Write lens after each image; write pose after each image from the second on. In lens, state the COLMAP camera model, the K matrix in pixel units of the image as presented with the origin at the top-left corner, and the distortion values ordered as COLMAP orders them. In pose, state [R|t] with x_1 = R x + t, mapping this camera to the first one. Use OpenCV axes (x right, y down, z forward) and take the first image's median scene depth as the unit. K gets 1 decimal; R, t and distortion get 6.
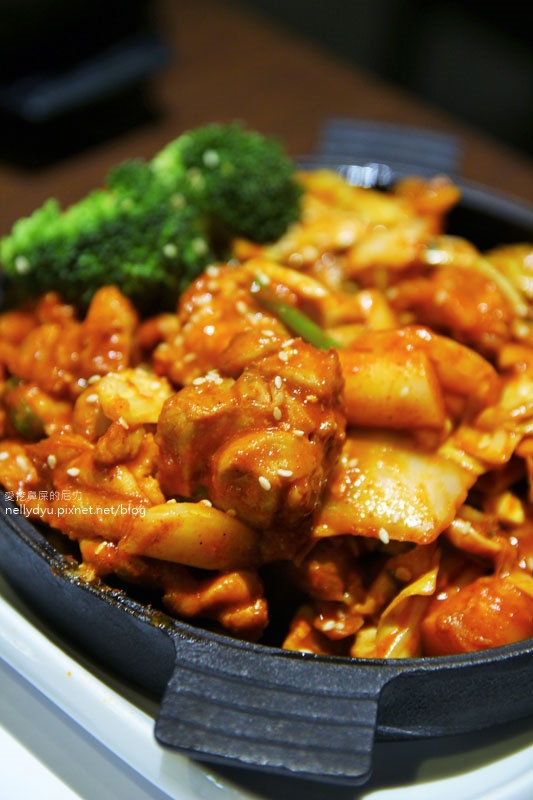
lens RADIAL K [[1625.3, 0, 269.1], [0, 1625.3, 394.8], [0, 0, 1]] dist [-0.091722, 0.000000]
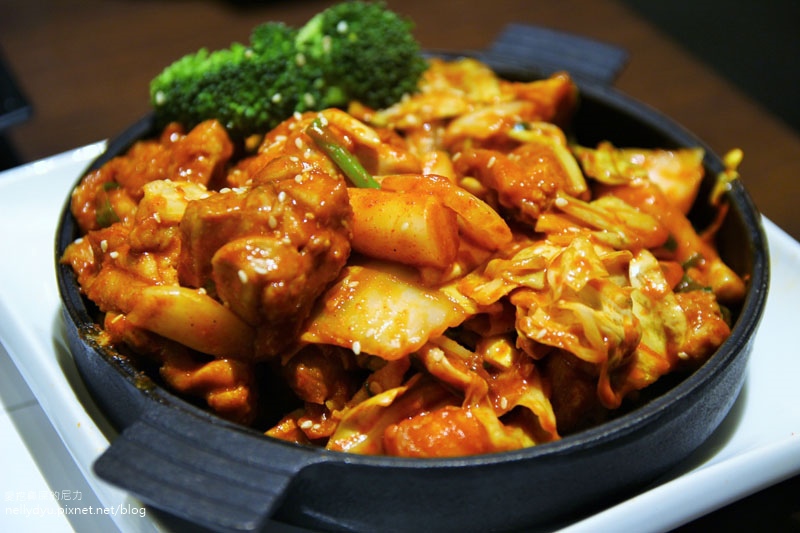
lens RADIAL K [[1625.3, 0, 401.6], [0, 1625.3, 268.4], [0, 0, 1]] dist [-0.091722, 0.000000]
pose [[0.955905, 0.134755, -0.260933, 0.374772], [-0.154705, 0.986293, -0.057389, 0.090368], [0.249623, 0.095226, 0.963649, -0.067931]]
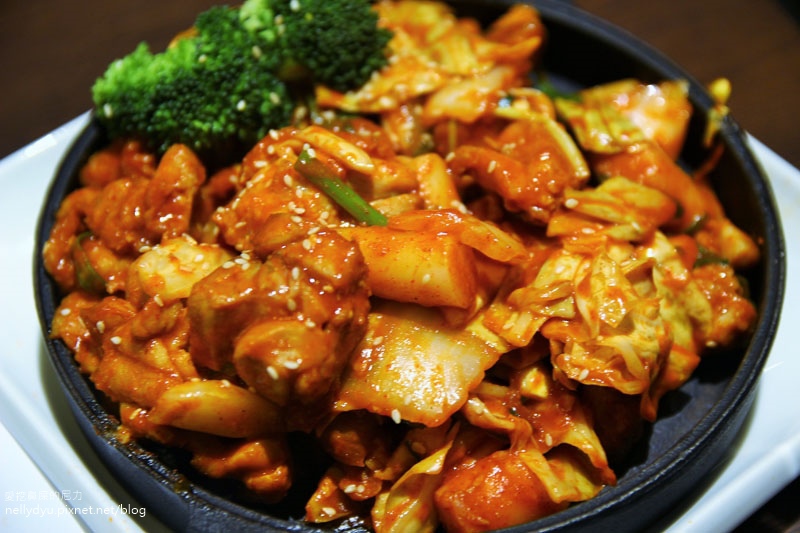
lens RADIAL K [[1625.3, 0, 396.4], [0, 1625.3, 266.0], [0, 0, 1]] dist [-0.091722, 0.000000]
pose [[0.989182, 0.049800, -0.137984, 0.208464], [-0.025832, 0.985047, 0.170337, -0.187602], [0.144404, -0.164930, 0.975677, -0.023246]]
